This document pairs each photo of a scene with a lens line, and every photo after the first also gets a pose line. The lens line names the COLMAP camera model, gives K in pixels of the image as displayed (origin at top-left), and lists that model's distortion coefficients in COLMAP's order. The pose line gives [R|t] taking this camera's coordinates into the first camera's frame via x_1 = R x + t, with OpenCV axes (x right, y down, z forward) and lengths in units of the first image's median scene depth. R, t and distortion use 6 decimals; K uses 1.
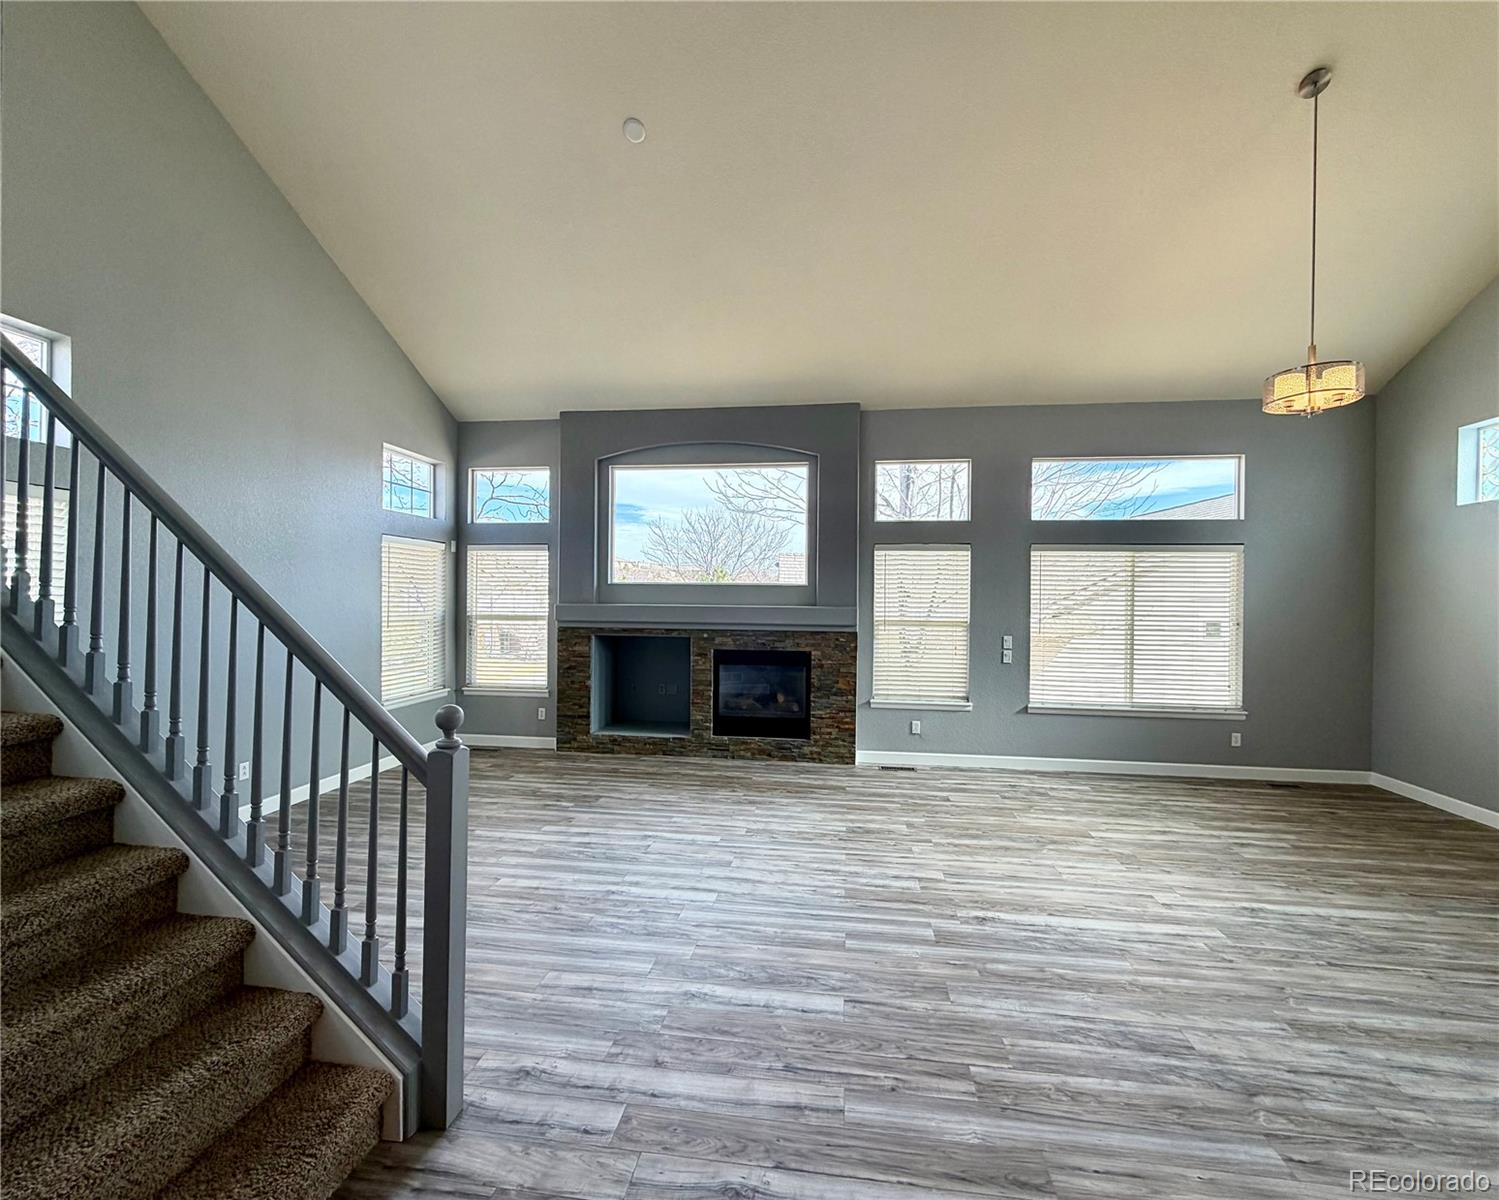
lens RADIAL K [[631.3, 0, 771.0], [0, 631.3, 603.3], [0, 0, 1]] dist [-0.003094, 0.000730]
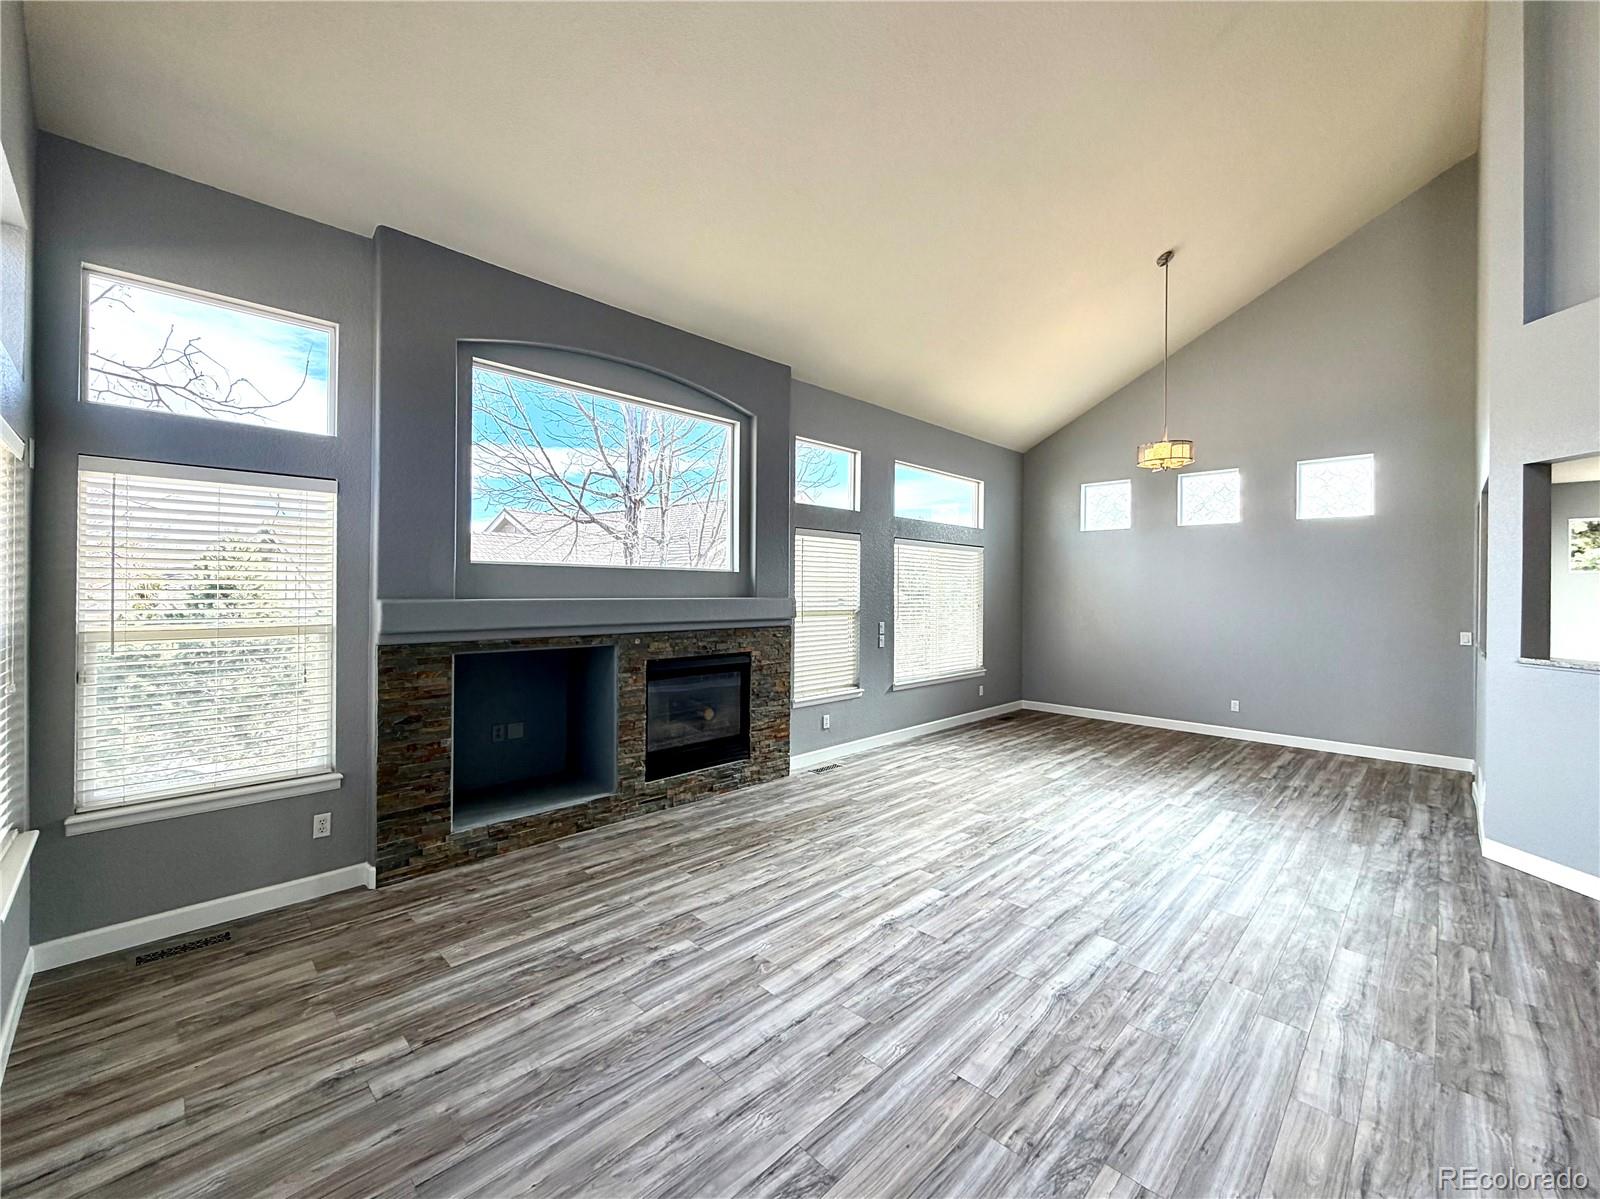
lens RADIAL K [[645.8, 0, 790.5], [0, 645.8, 588.9], [0, 0, 1]] dist [-0.000325, 0.000194]
pose [[0.615760, -0.005993, 0.787911, -0.671623], [0.002836, 0.999981, 0.005390, -0.012596], [-0.787929, -0.001084, 0.615765, 0.511412]]
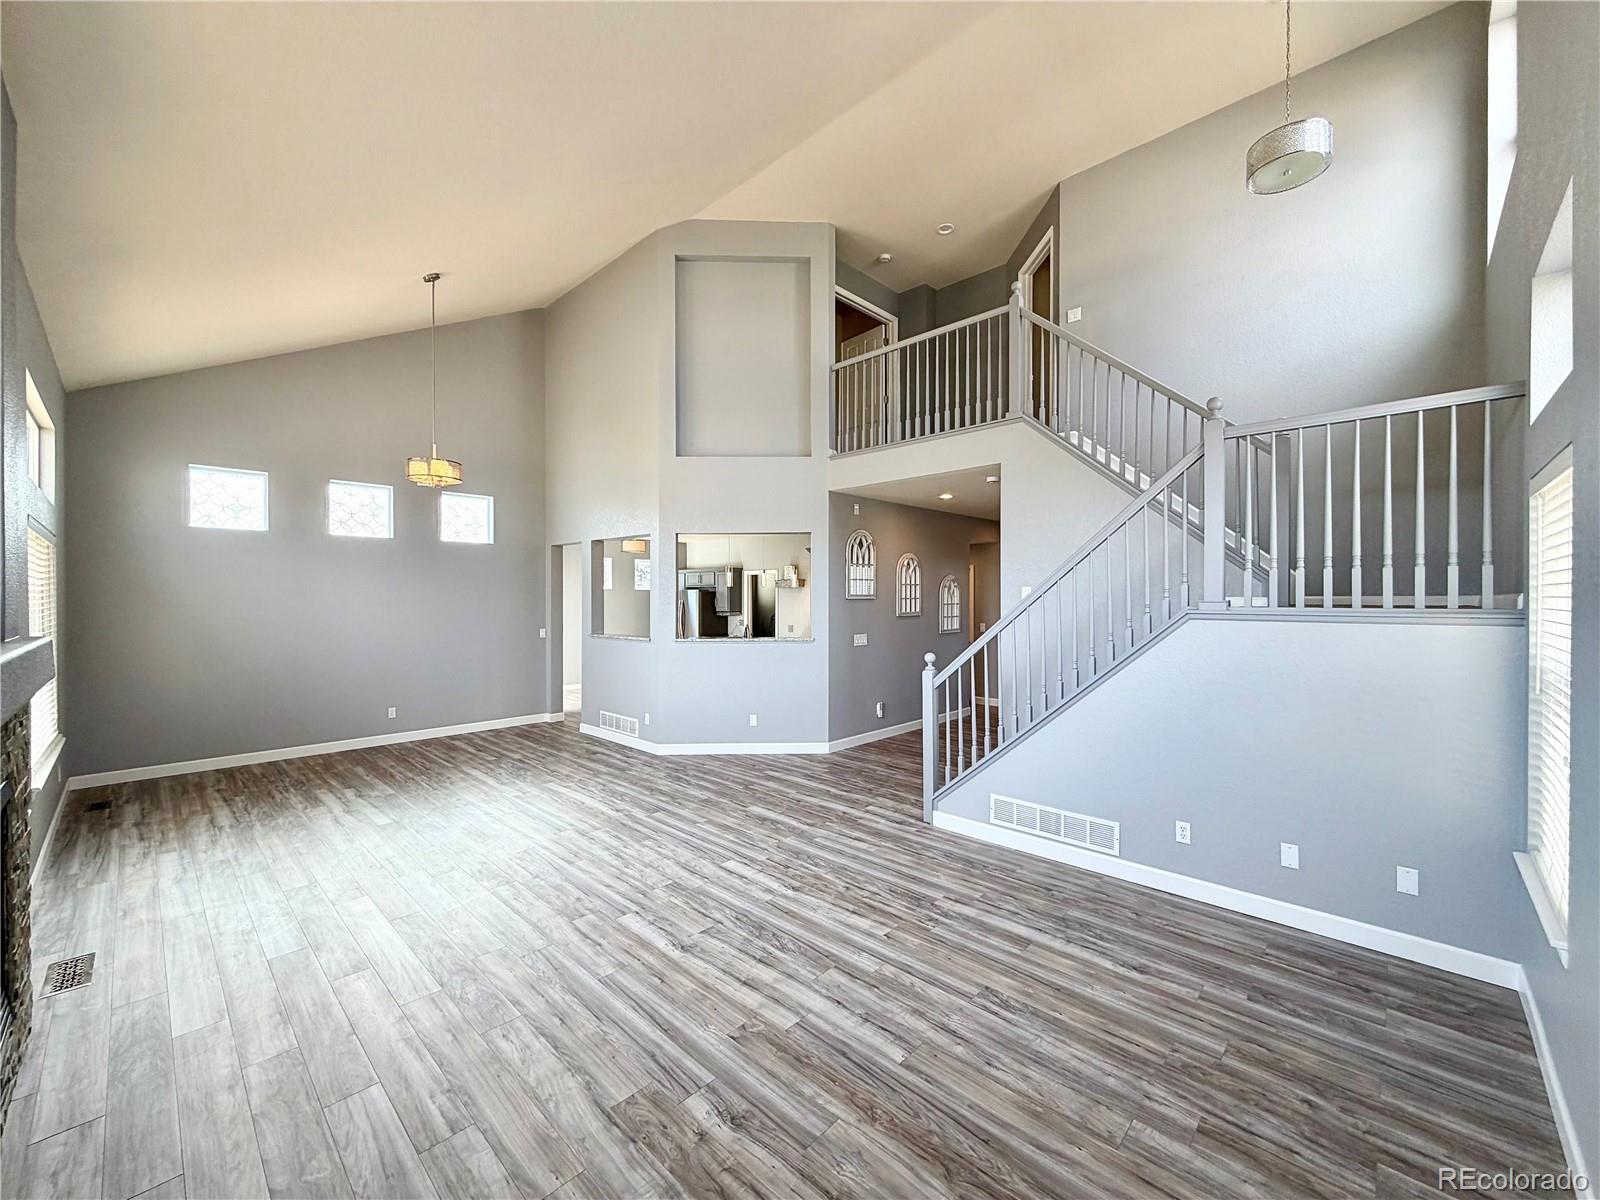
lens RADIAL K [[645.8, 0, 803.3], [0, 645.8, 590.4], [0, 0, 1]] dist [-0.000325, 0.000194]
pose [[-0.803147, -0.002023, 0.595777, -0.587071], [-0.002245, 0.999997, 0.000369, -0.025659], [-0.595777, -0.001041, -0.803150, 1.205114]]
